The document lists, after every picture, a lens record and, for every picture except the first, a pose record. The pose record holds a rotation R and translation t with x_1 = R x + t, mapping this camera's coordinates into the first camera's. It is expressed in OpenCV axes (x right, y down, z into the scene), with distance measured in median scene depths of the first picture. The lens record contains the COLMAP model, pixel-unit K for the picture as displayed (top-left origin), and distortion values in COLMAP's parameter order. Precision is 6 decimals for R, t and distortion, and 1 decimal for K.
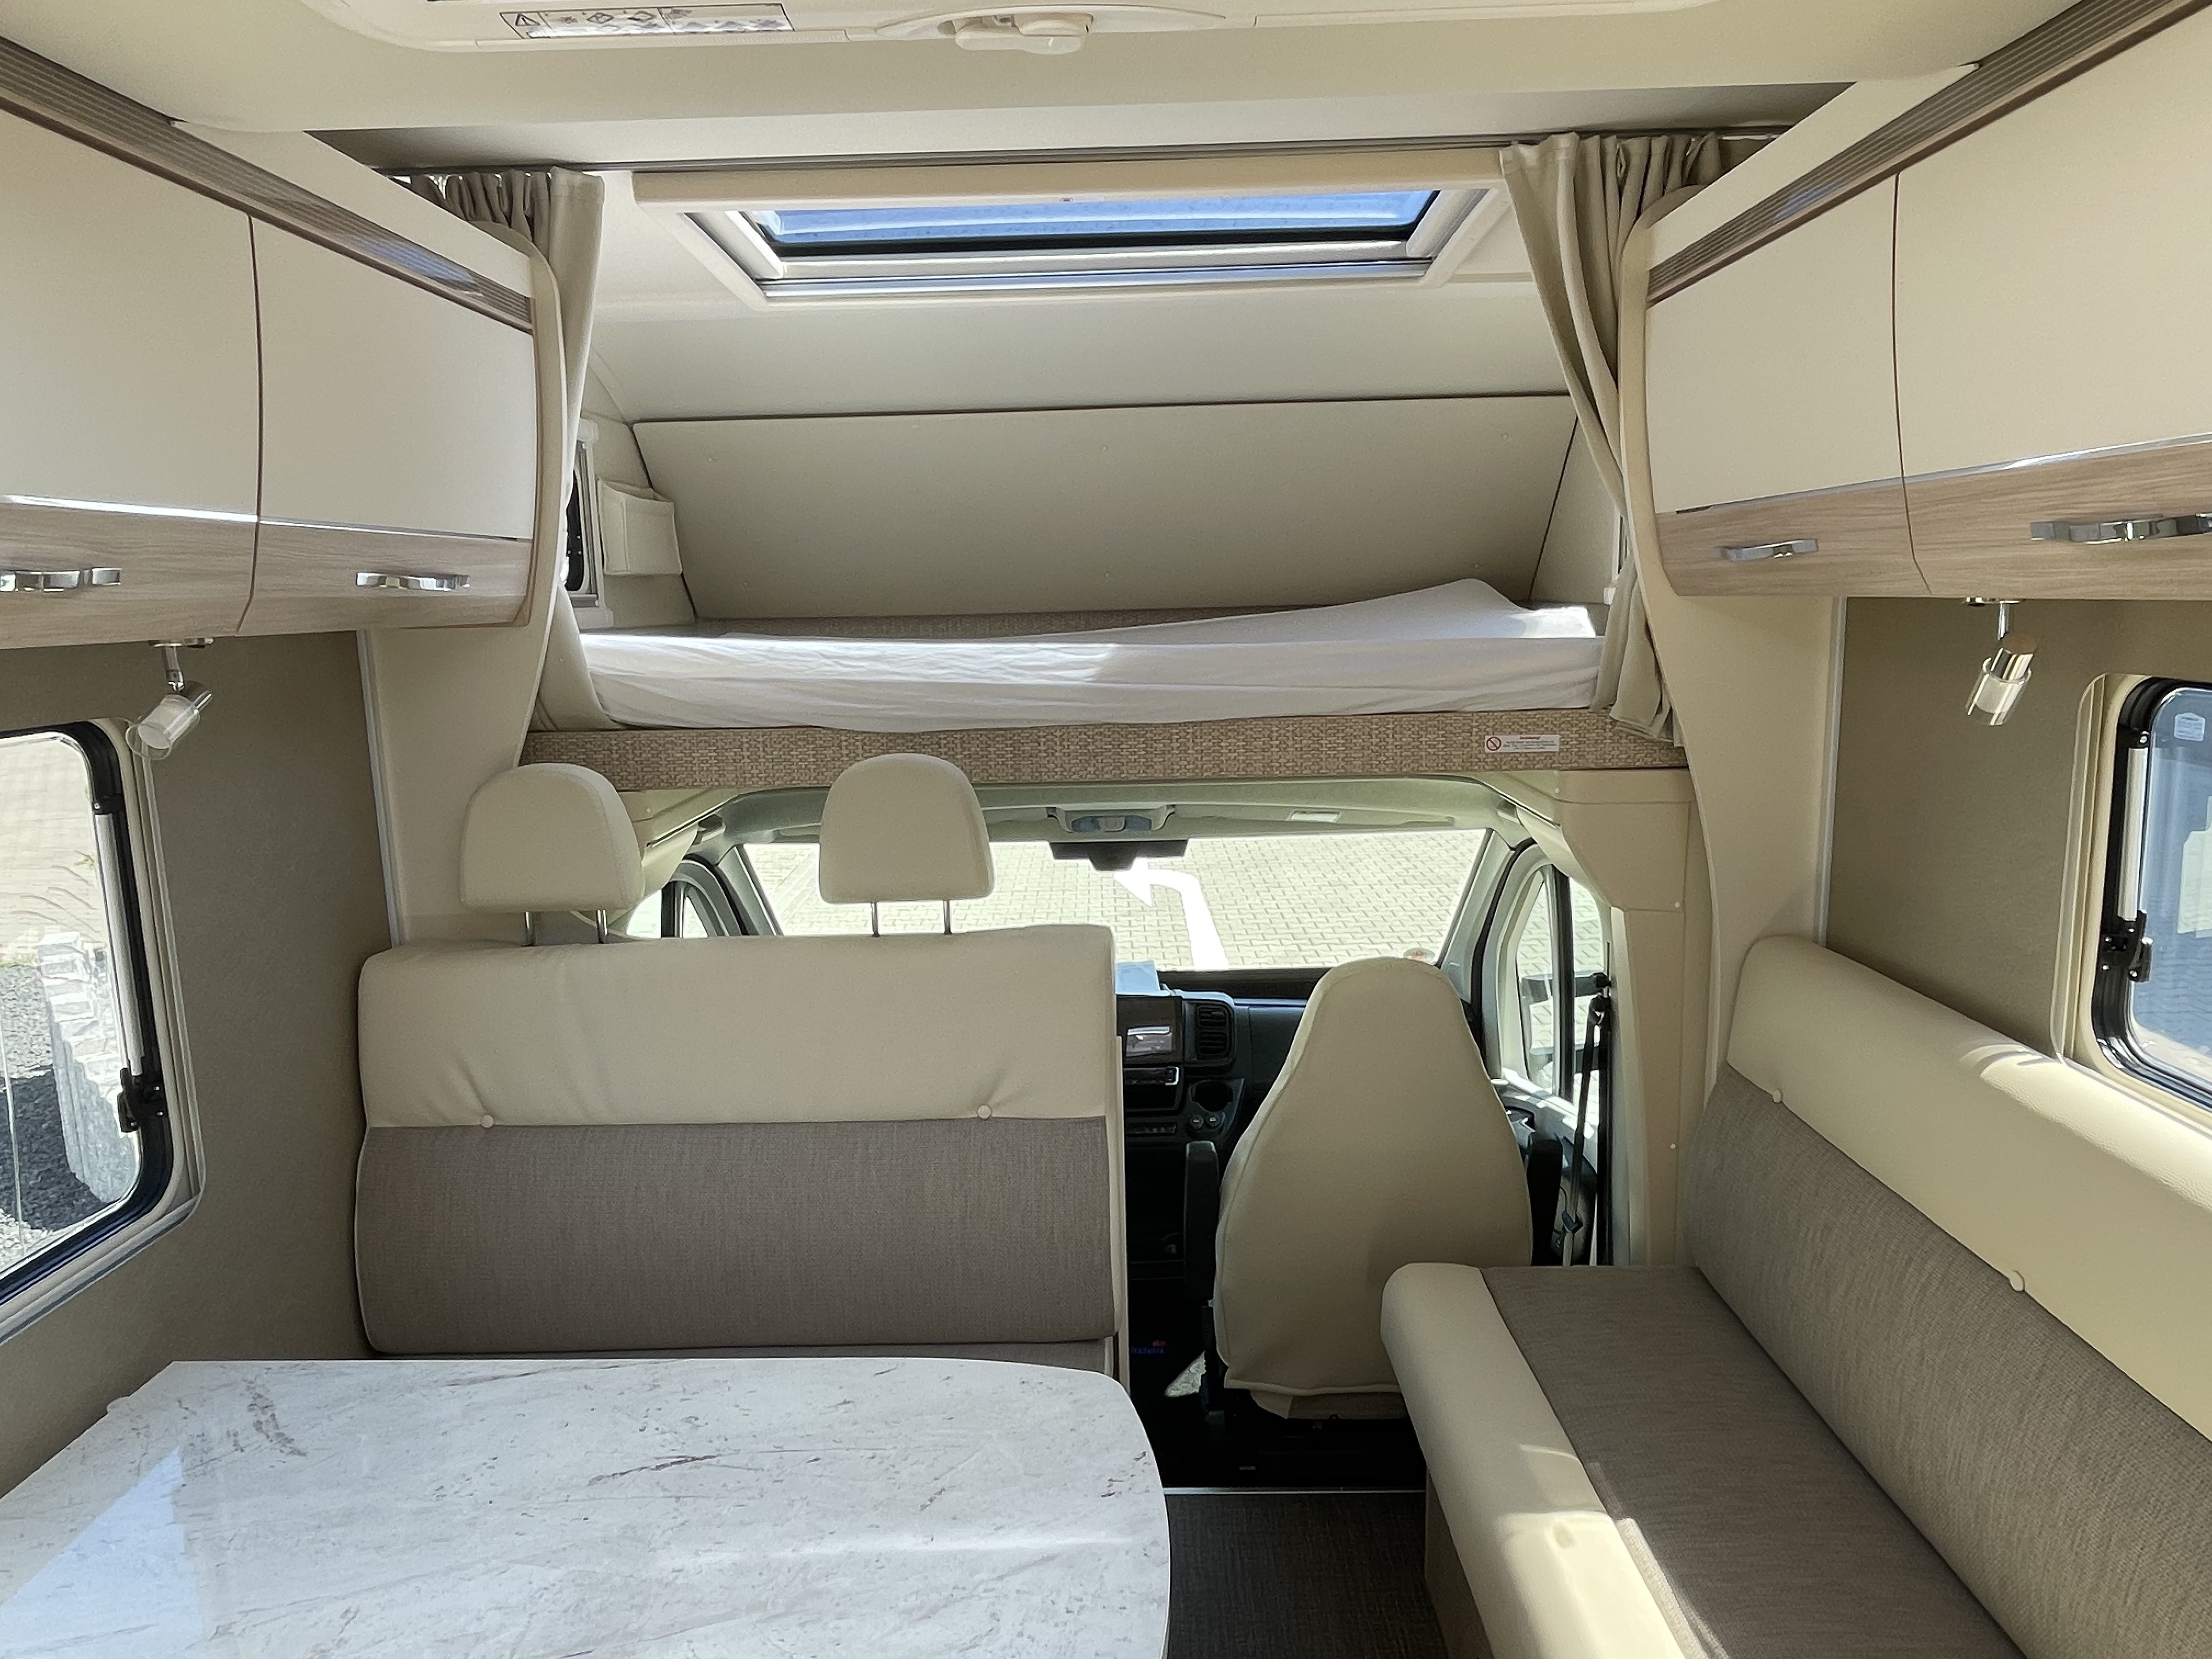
lens RADIAL K [[1392.7, 0, 1101.2], [0, 1392.7, 819.0], [0, 0, 1]] dist [0.010286, -0.014863]
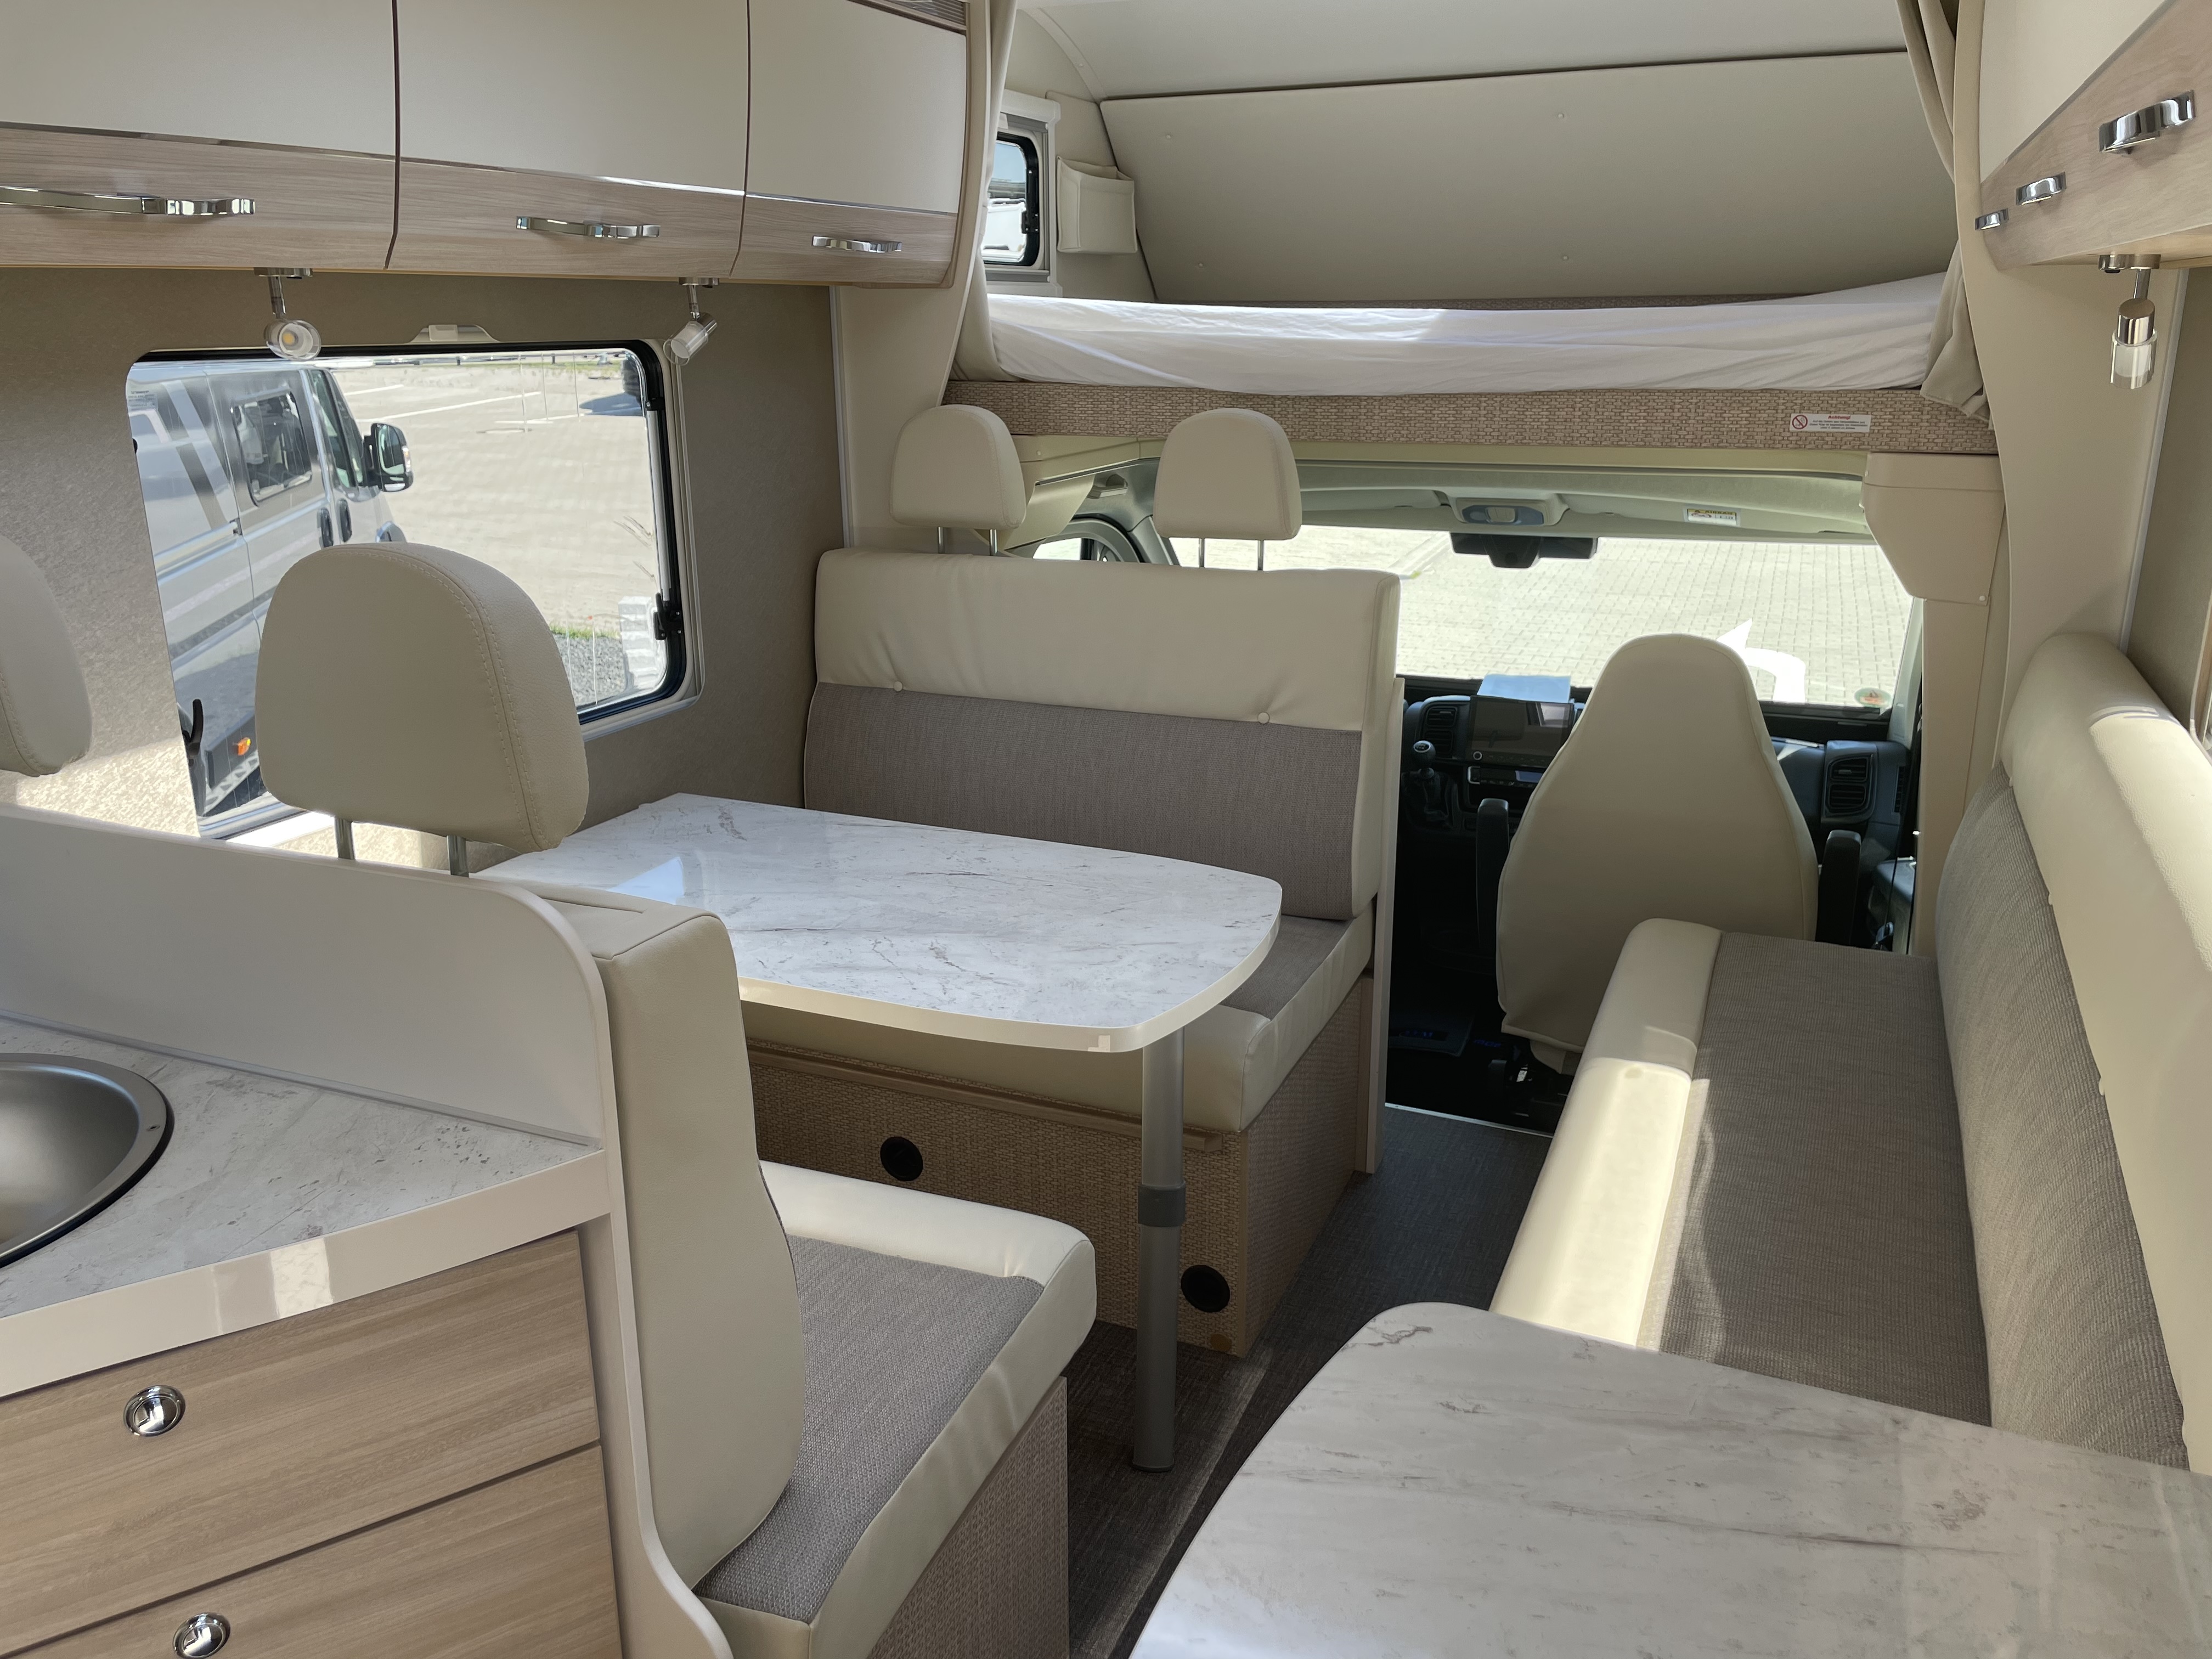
lens RADIAL K [[1684.8, 0, 1101.8], [0, 1684.8, 828.1], [0, 0, 1]] dist [0.082534, -0.116952]
pose [[0.924914, 0.129634, -0.357392, 0.312347], [-0.078309, 0.984873, 0.154575, 0.089881], [0.372024, -0.114982, 0.921074, -0.387564]]
